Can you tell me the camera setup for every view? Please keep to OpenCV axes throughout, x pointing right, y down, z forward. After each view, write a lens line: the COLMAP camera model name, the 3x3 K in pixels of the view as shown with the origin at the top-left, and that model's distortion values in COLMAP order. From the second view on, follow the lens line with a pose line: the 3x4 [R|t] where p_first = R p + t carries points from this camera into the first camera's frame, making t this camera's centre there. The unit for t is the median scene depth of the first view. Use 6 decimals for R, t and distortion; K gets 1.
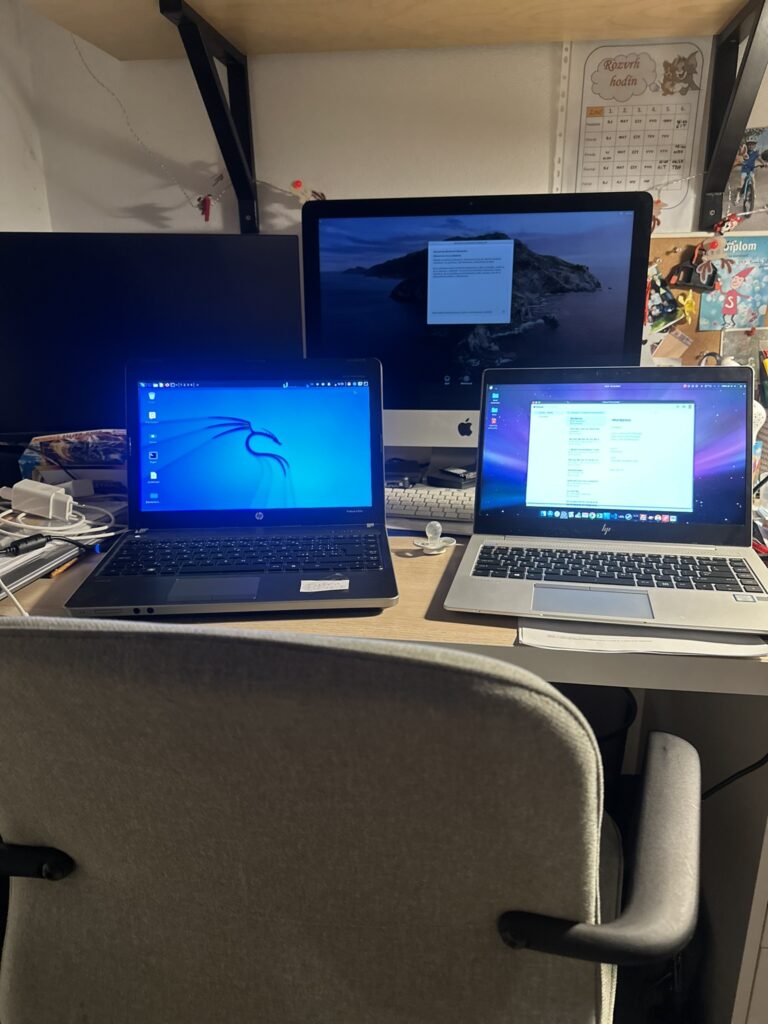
lens RADIAL K [[719.7, 0, 384.7], [0, 719.7, 516.4], [0, 0, 1]] dist [-0.009169, -0.009844]
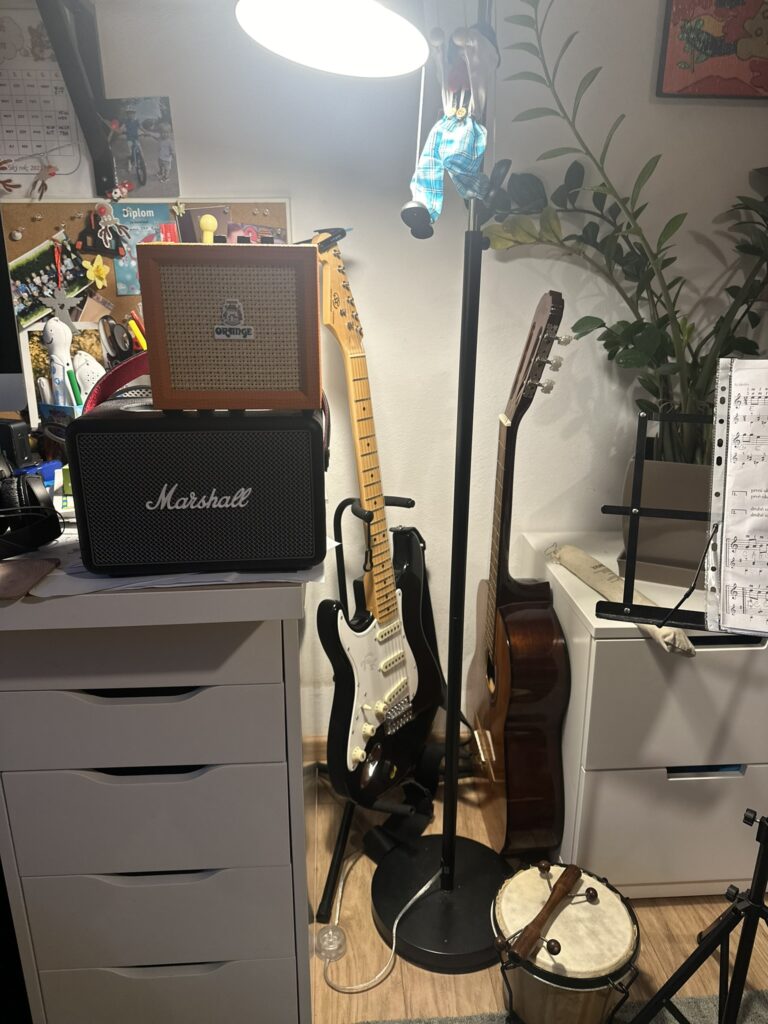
lens RADIAL K [[719.7, 0, 384.2], [0, 719.7, 507.9], [0, 0, 1]] dist [-0.009169, -0.009844]
pose [[0.975727, -0.058214, 0.211112, 0.599814], [0.052787, 0.998116, 0.031258, 0.035850], [-0.212534, -0.019355, 0.976962, -0.099618]]
